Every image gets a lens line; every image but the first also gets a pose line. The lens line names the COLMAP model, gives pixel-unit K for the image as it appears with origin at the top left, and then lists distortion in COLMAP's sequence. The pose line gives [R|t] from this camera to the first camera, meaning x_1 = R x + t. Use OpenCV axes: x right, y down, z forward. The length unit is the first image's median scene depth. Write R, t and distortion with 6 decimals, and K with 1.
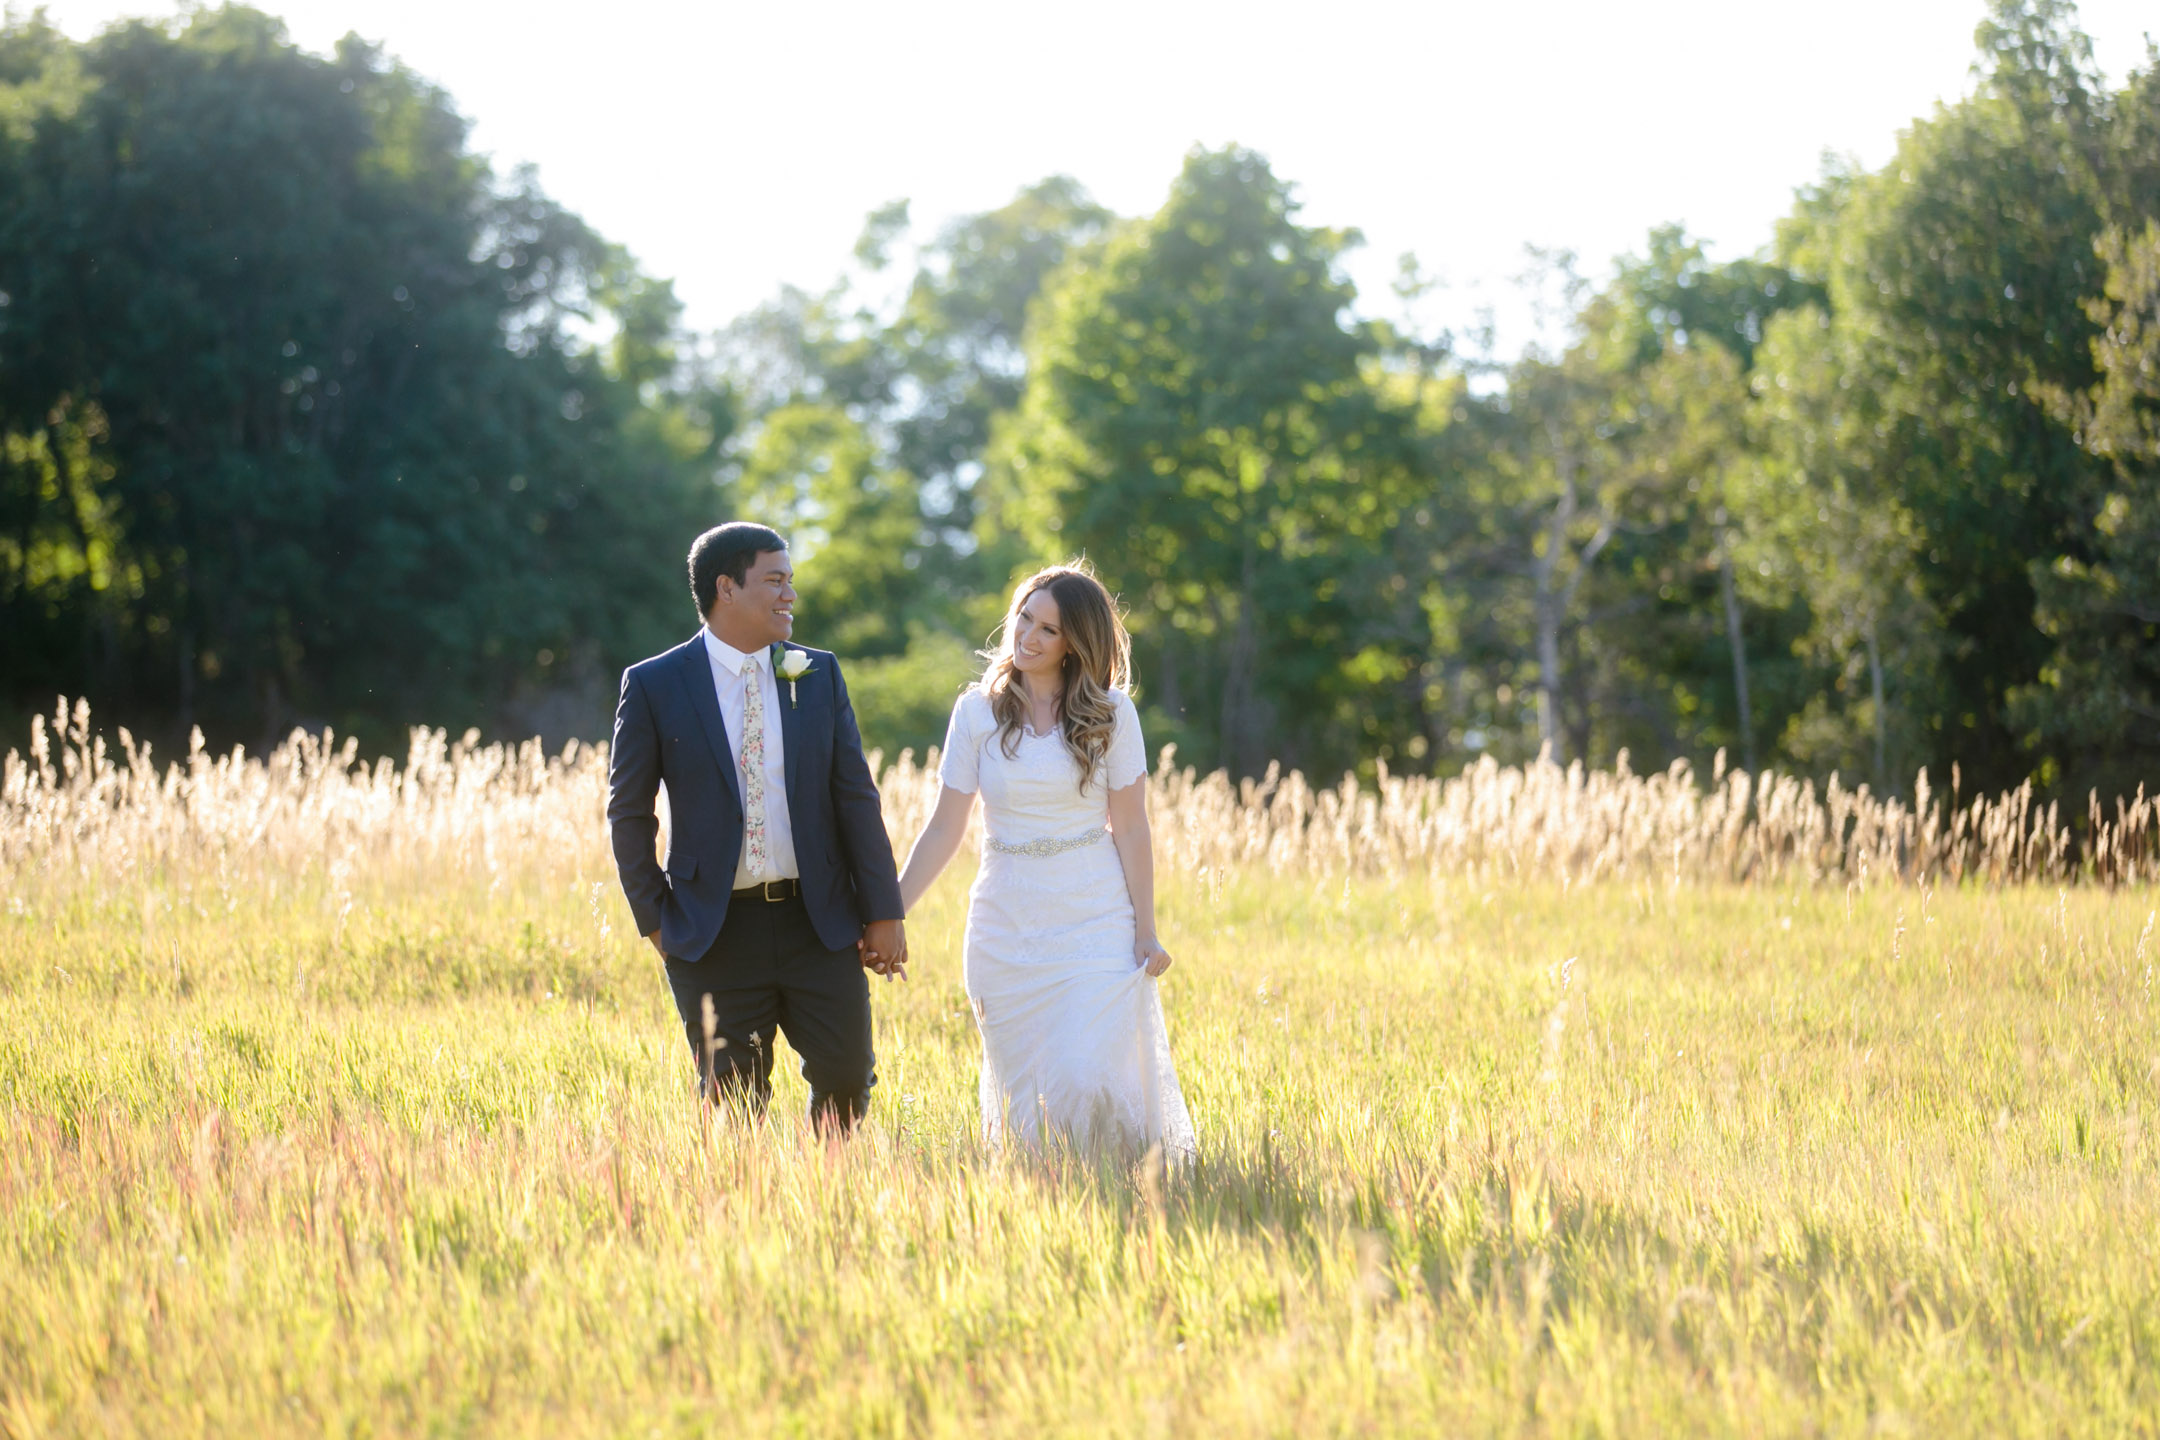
lens RADIAL K [[8302.5, 0, 1080.0], [0, 8302.5, 720.0], [0, 0, 1]] dist [-0.201170, -0.766121]
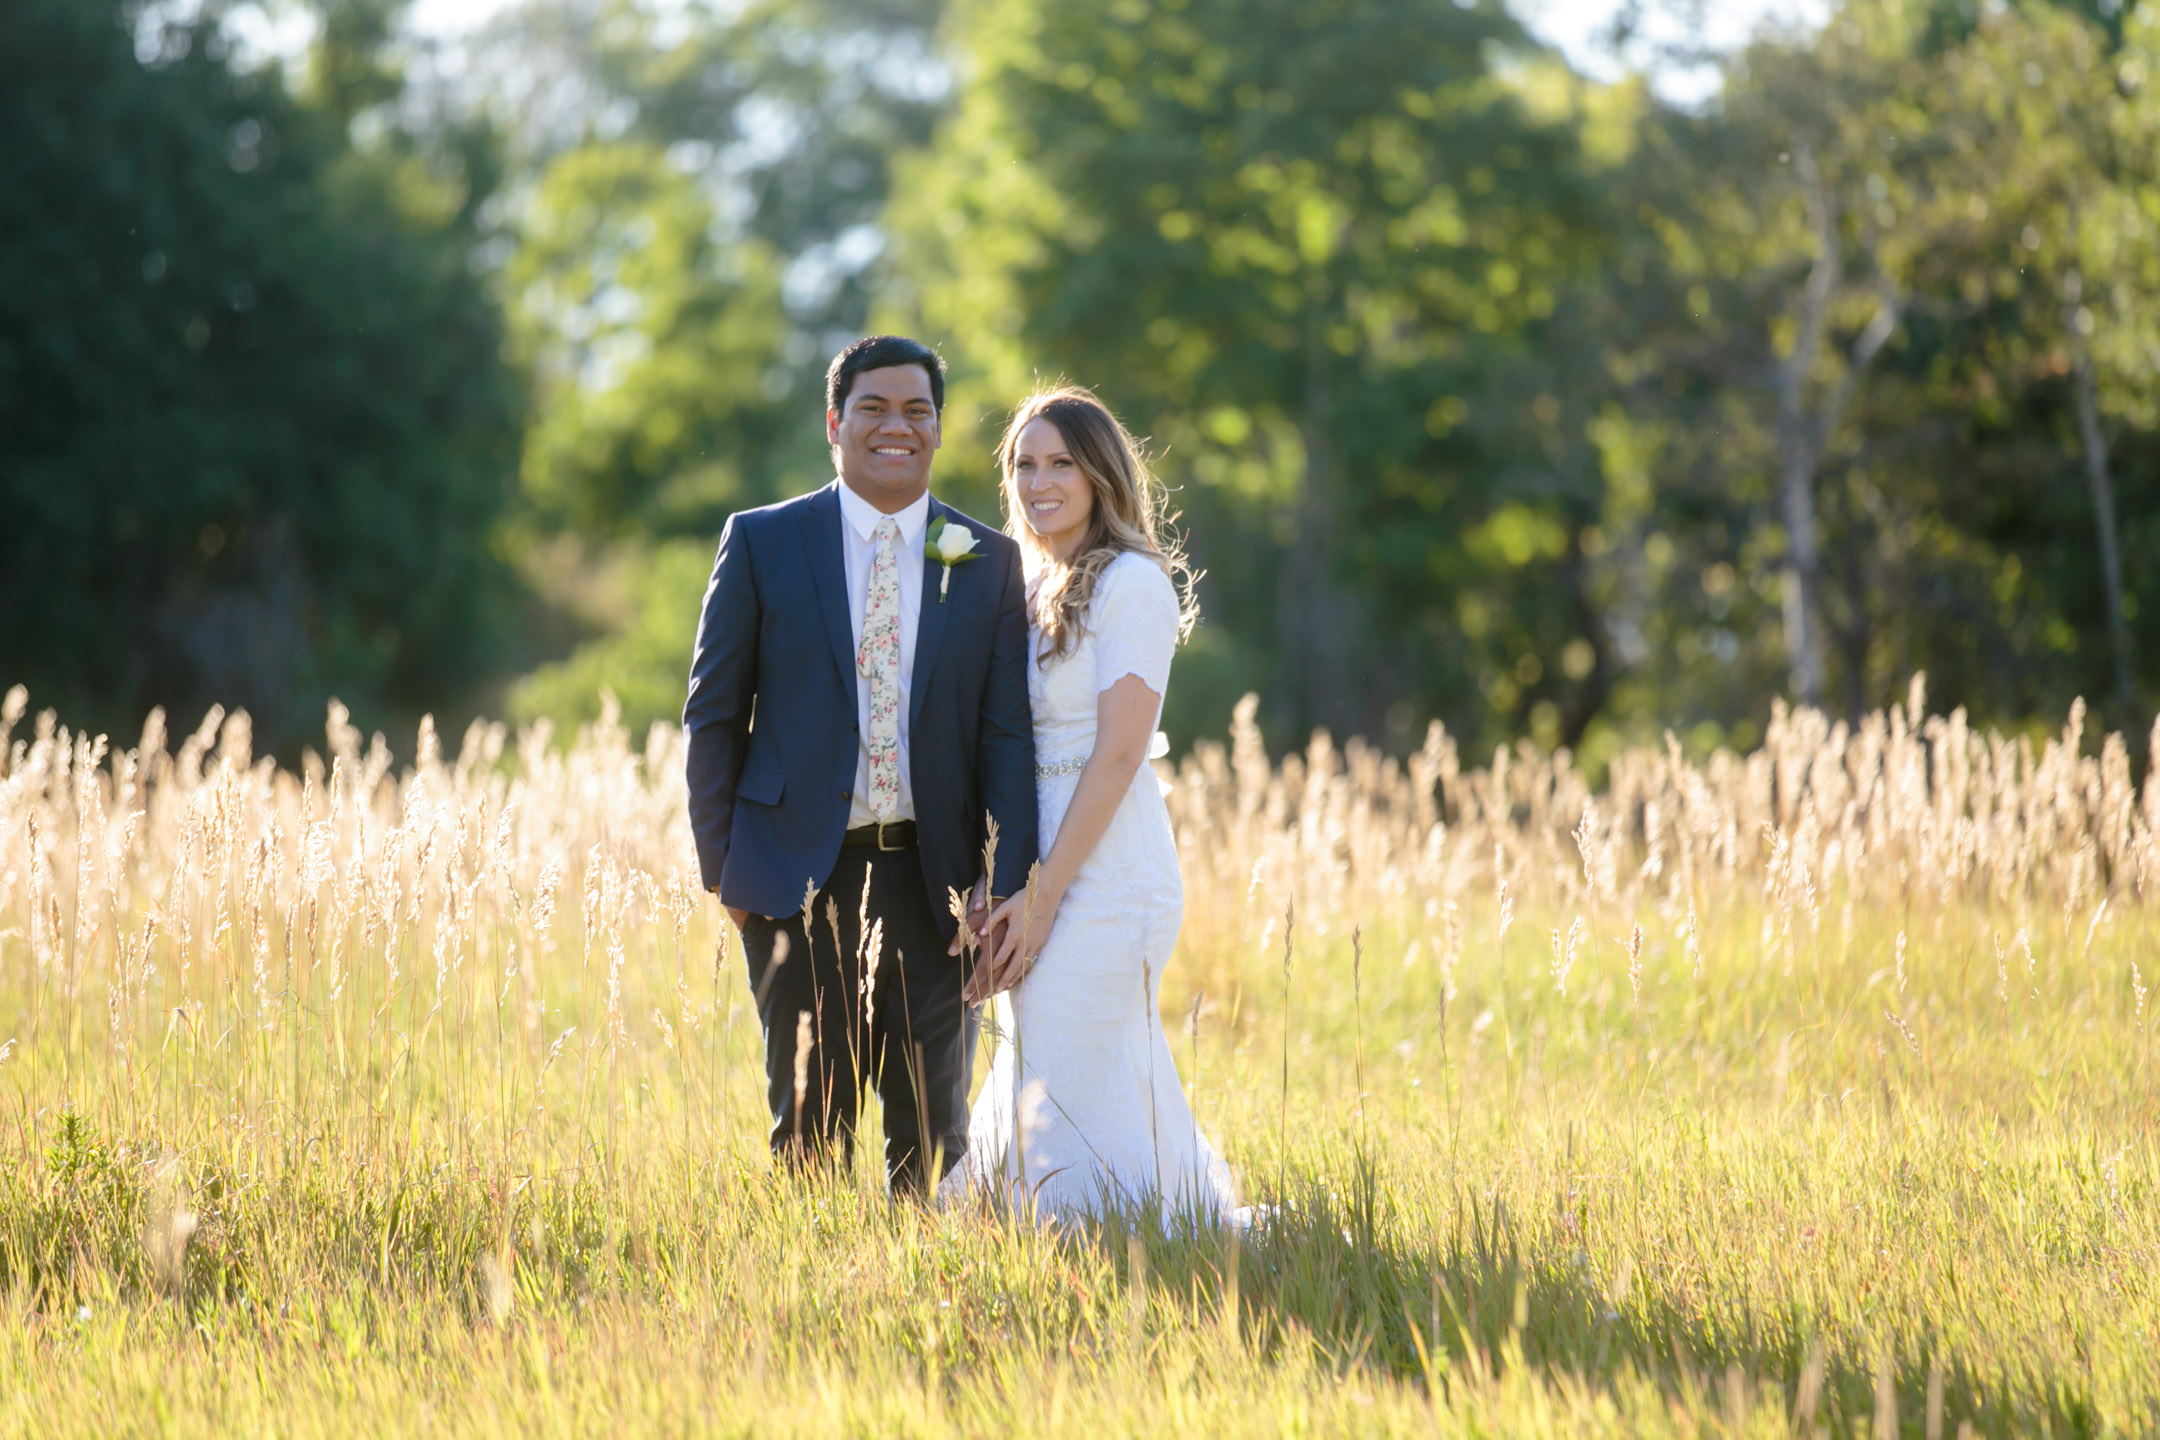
lens RADIAL K [[12047.5, 0, 1080.0], [0, 12047.5, 720.0], [0, 0, 1]] dist [1.403850, -10.579114]
pose [[0.999850, -0.016456, 0.005487, -0.003159], [0.016406, 0.999825, 0.008946, -0.001296], [-0.005633, -0.008854, 0.999945, 0.080029]]
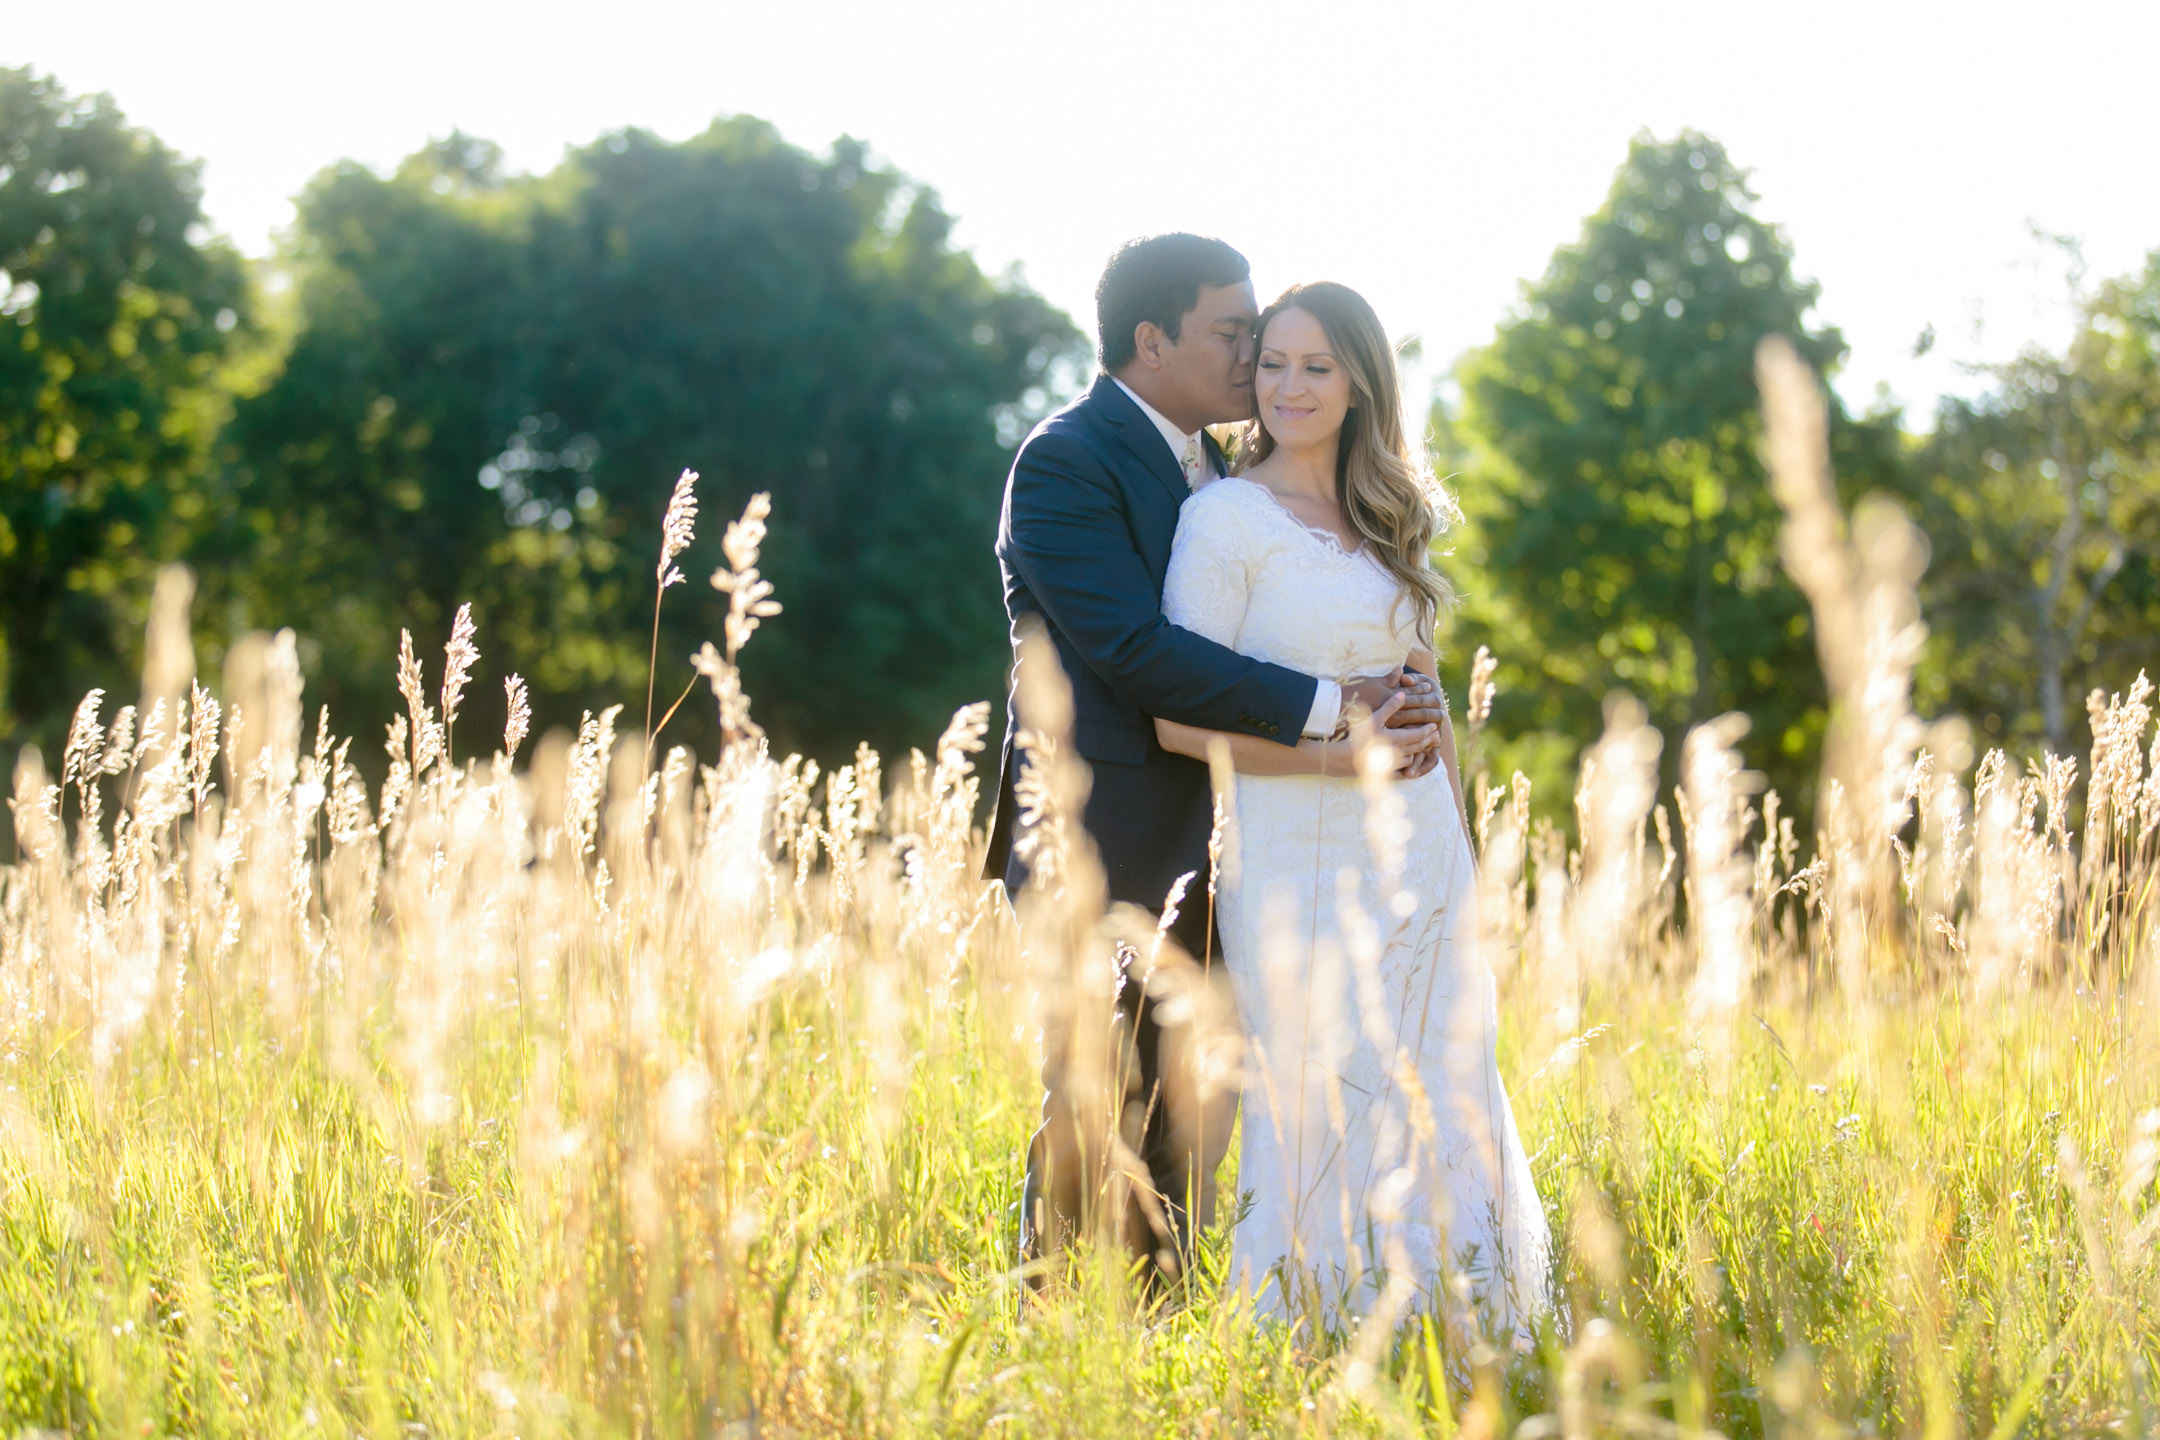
lens RADIAL K [[6030.7, 0, 1080.0], [0, 6030.7, 720.0], [0, 0, 1]] dist [-0.193801, -1.741736]
pose [[0.995698, -0.005817, -0.092479, 0.013378], [0.004128, 0.999821, -0.018454, 0.004968], [0.092570, 0.017993, 0.995544, 0.363499]]
